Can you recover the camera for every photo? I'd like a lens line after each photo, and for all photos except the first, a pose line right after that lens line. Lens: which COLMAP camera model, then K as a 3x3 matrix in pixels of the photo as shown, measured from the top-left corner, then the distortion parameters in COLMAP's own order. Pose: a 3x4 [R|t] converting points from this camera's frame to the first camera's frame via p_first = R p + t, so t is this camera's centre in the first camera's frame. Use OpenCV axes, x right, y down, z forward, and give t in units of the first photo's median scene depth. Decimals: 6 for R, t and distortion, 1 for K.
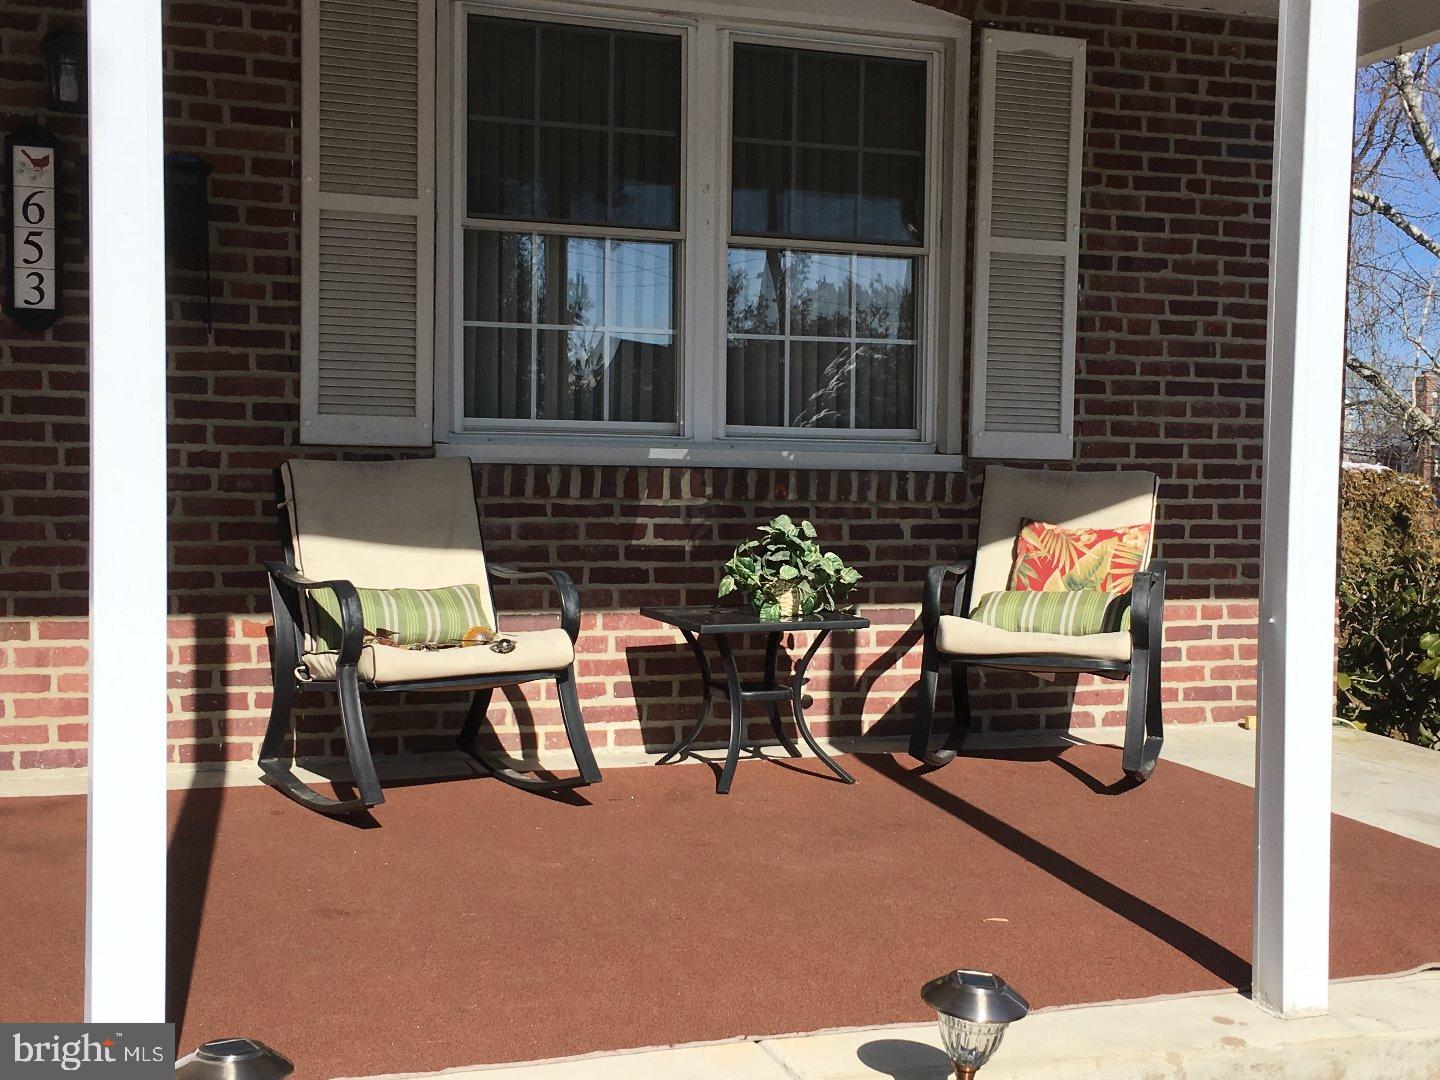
lens RADIAL K [[1780.4, 0, 720.0], [0, 1780.4, 540.0], [0, 0, 1]] dist [0.010456, 0.013992]
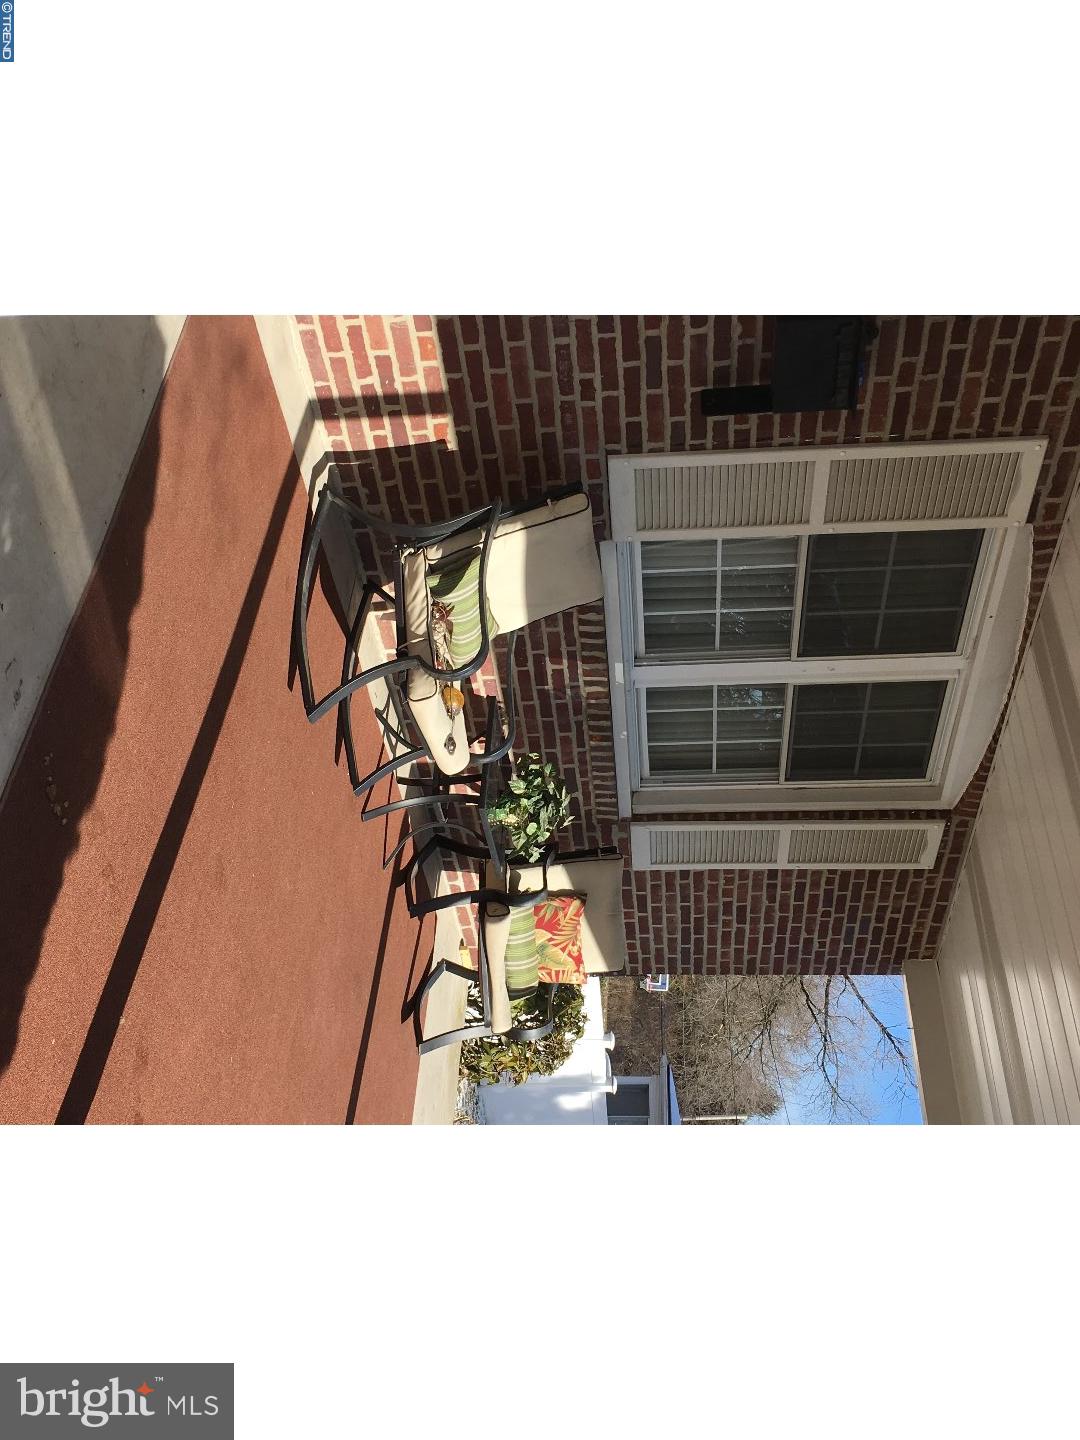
lens RADIAL K [[1381.0, 0, 540.0], [0, 1381.0, 720.0], [0, 0, 1]] dist [0.076974, 0.001670]
pose [[0.084455, 0.831537, 0.549011, -0.559598], [-0.995976, 0.053872, 0.071618, -0.062309], [0.029977, -0.552851, 0.832741, 0.158600]]
